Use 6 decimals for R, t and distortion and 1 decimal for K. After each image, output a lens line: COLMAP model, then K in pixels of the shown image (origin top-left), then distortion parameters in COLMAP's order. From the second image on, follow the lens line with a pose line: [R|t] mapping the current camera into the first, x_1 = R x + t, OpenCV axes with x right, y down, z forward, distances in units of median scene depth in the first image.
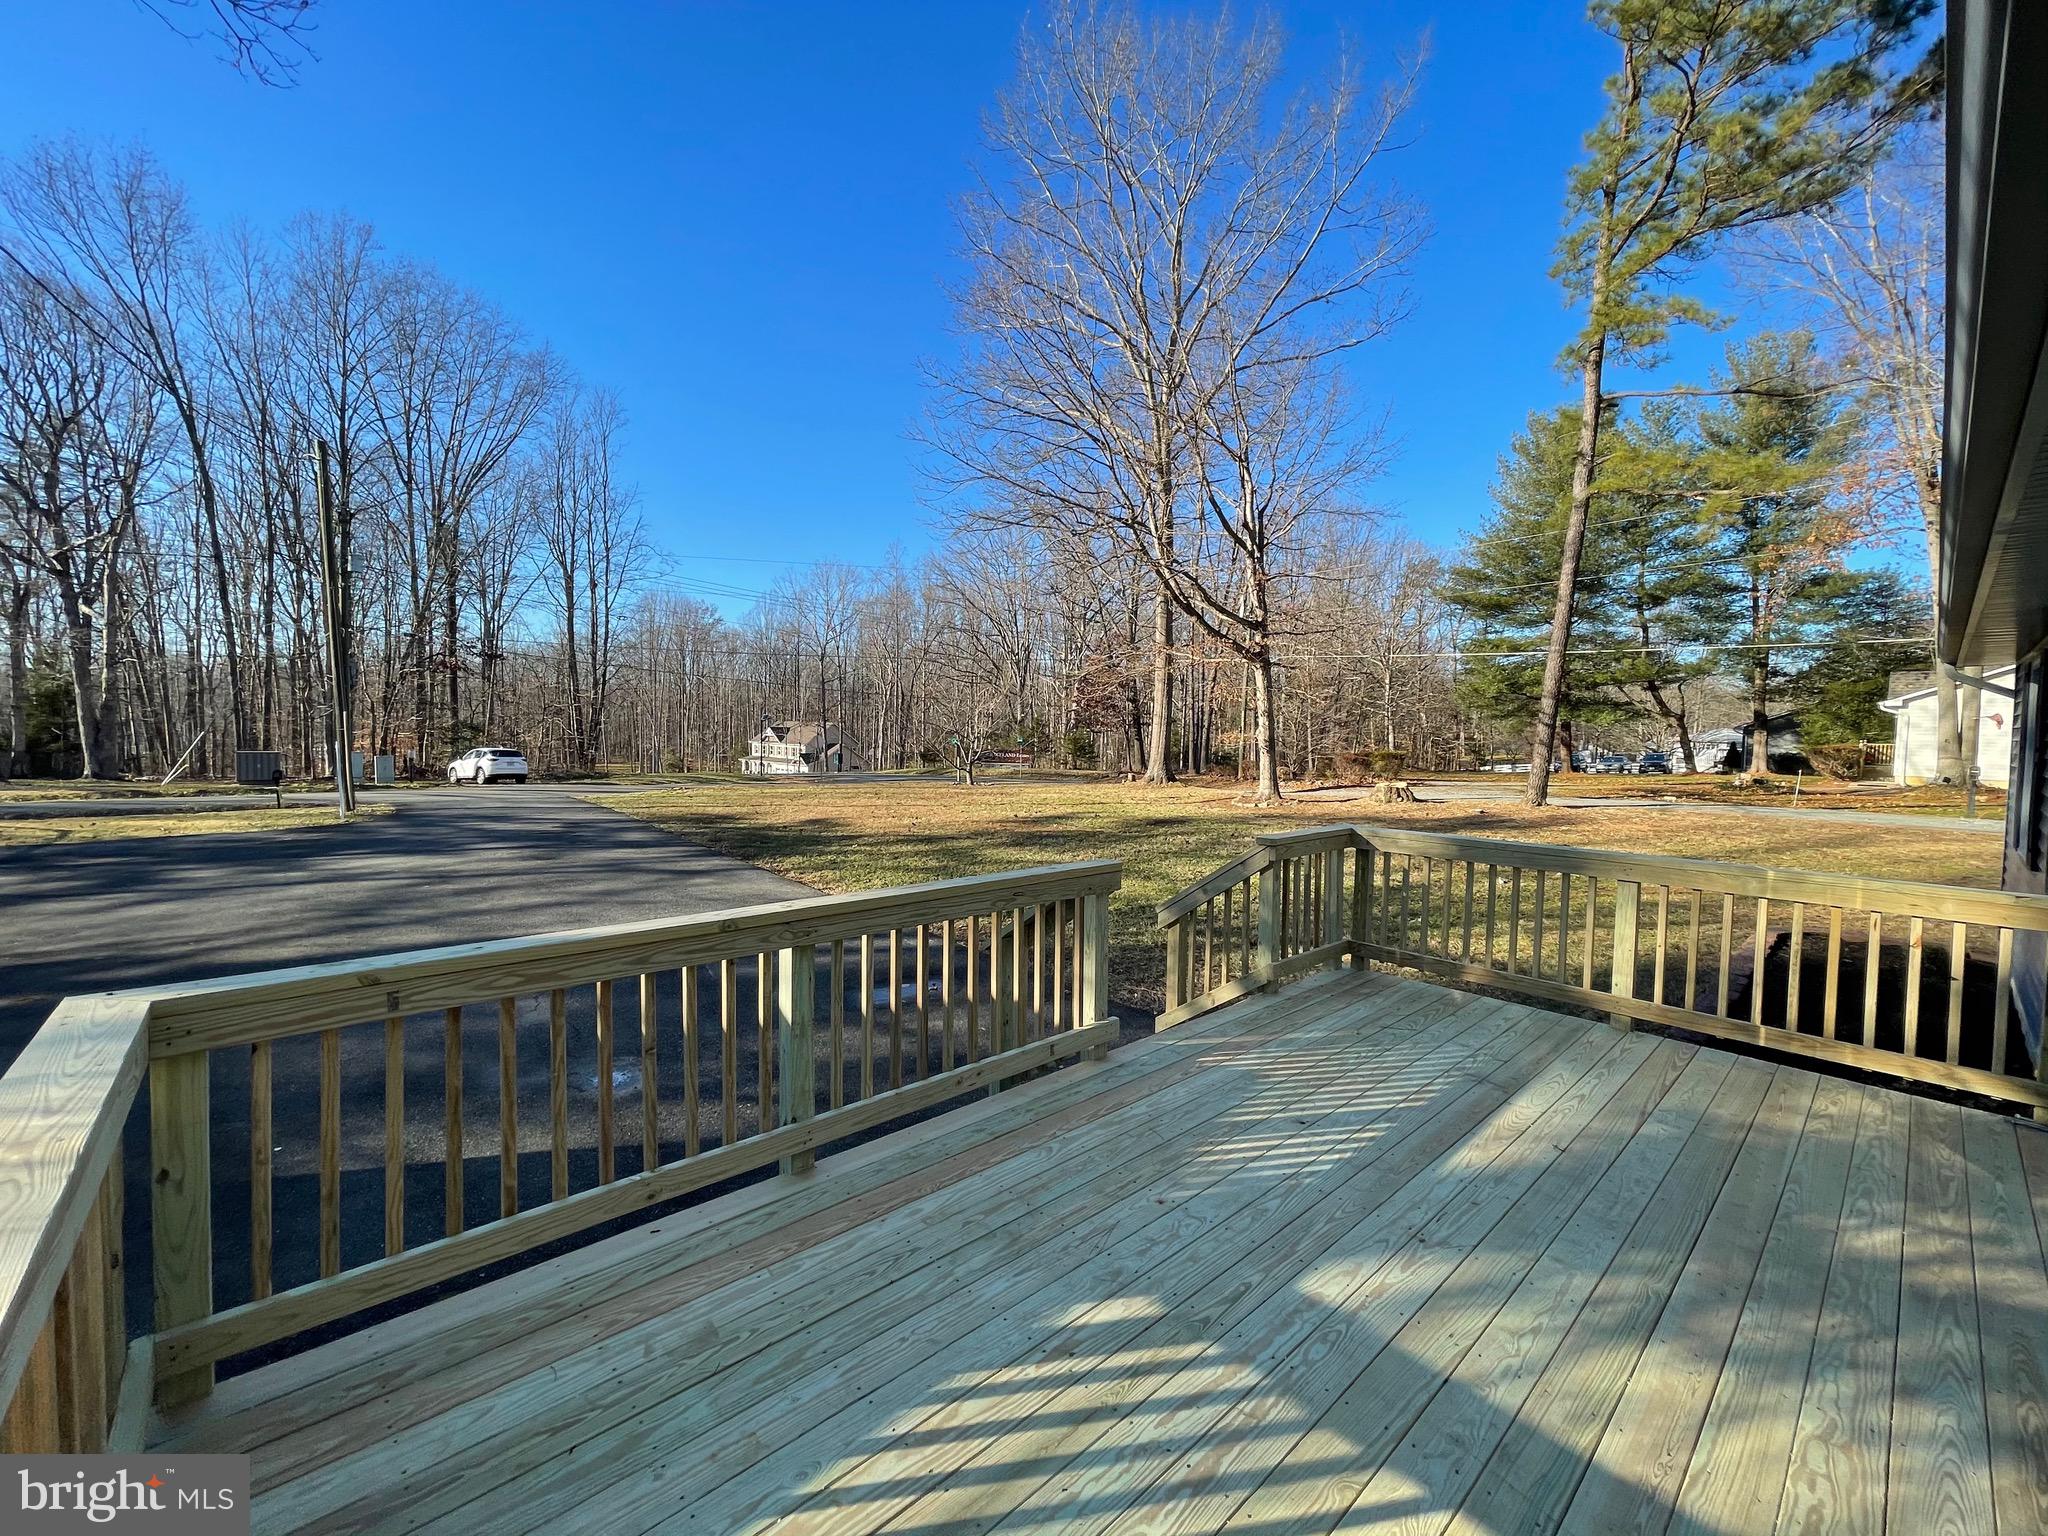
lens RADIAL K [[822.0, 0, 1027.9], [0, 822.0, 754.9], [0, 0, 1]] dist [-0.002607, 0.000044]
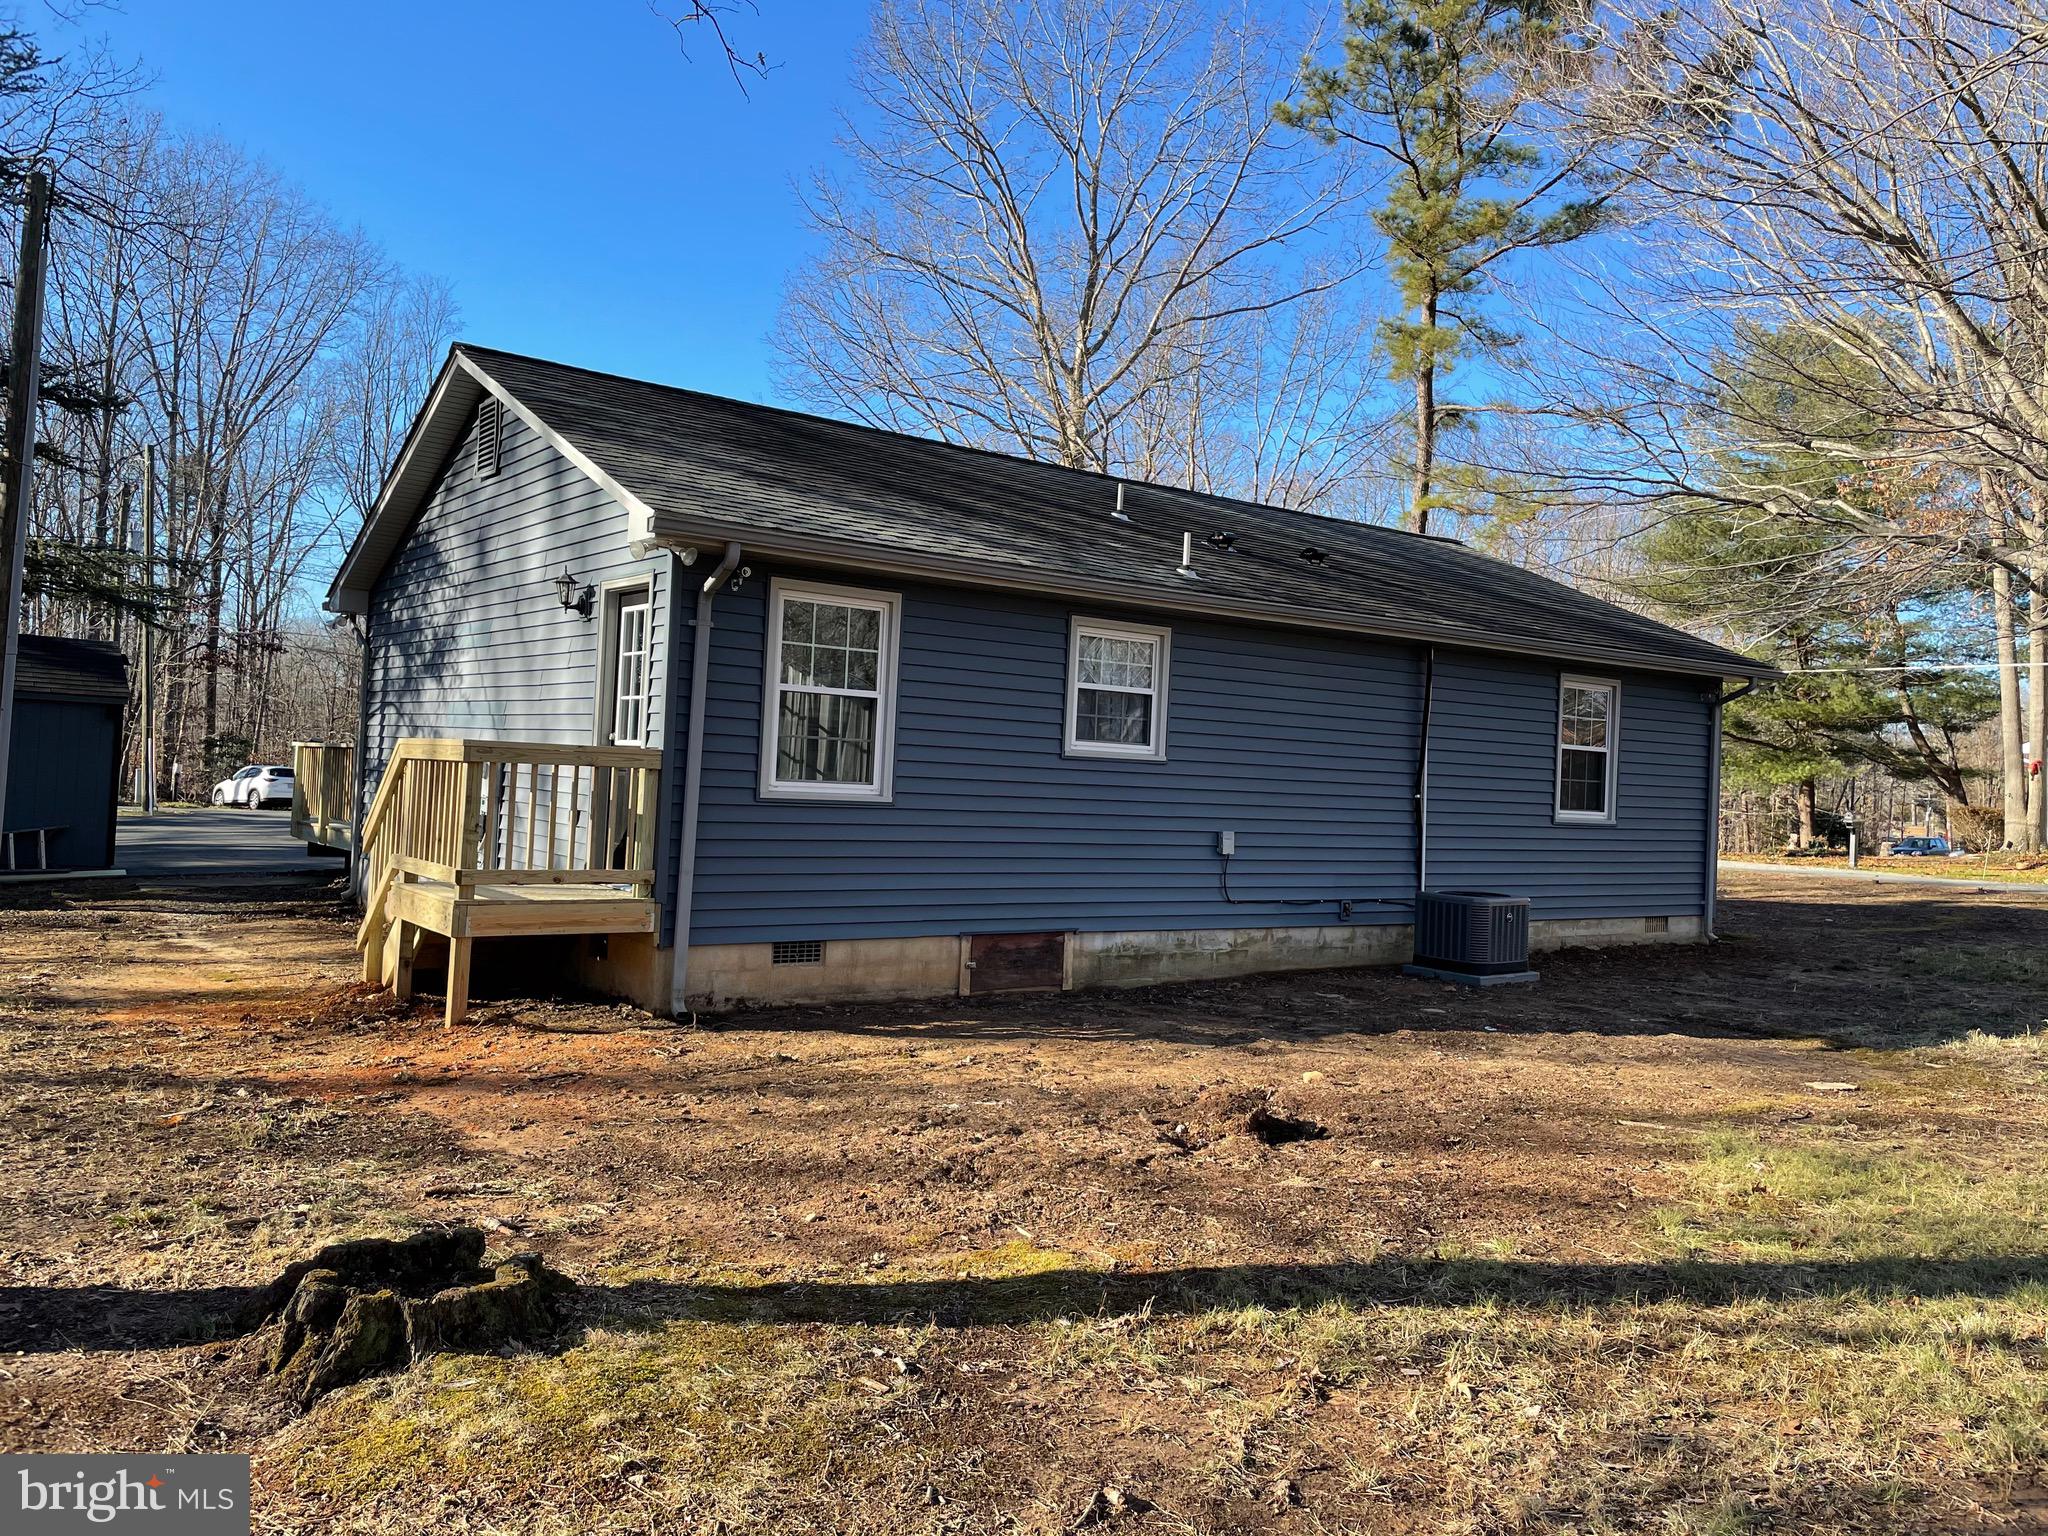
lens RADIAL K [[1551.2, 0, 1019.5], [0, 1551.2, 766.3], [0, 0, 1]] dist [0.061505, -0.076525]
pose [[0.993789, 0.029514, -0.107299, 0.215784], [-0.034361, 0.998457, -0.043611, 0.031742], [0.105847, 0.047027, 0.993270, -0.400151]]
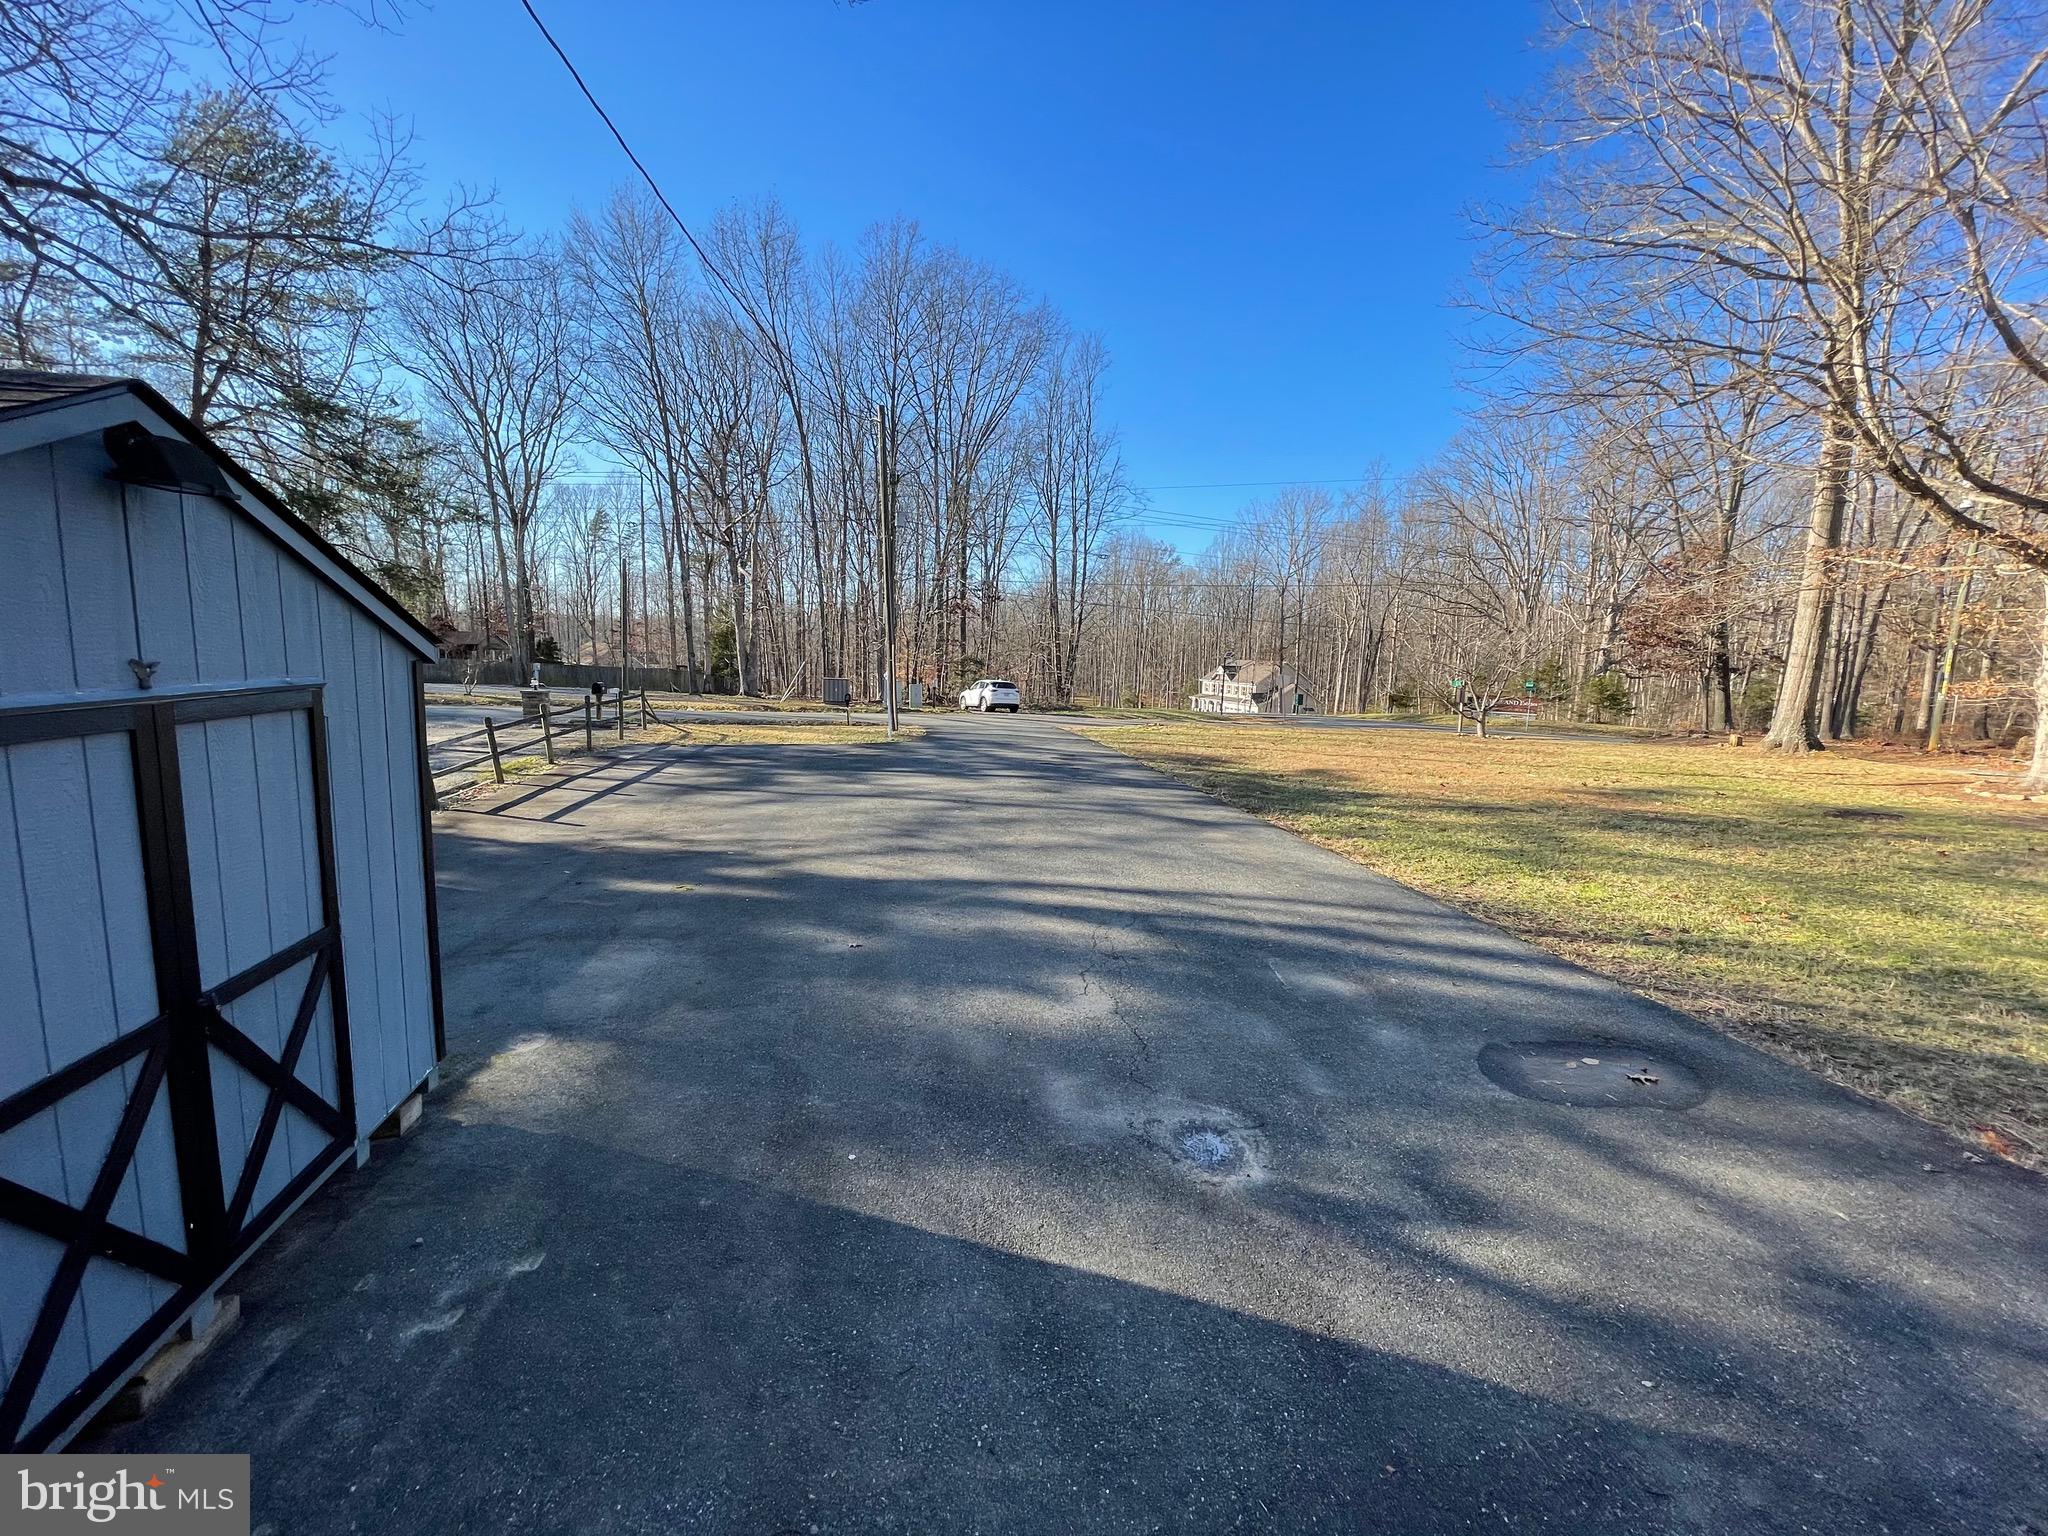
lens RADIAL K [[822.0, 0, 1019.8], [0, 822.0, 758.2], [0, 0, 1]] dist [-0.002607, 0.000044]
pose [[0.860472, 0.070523, -0.504593, -0.043946], [-0.031318, 0.995822, 0.085772, 0.000823], [0.508533, -0.058001, 0.859086, 0.045981]]
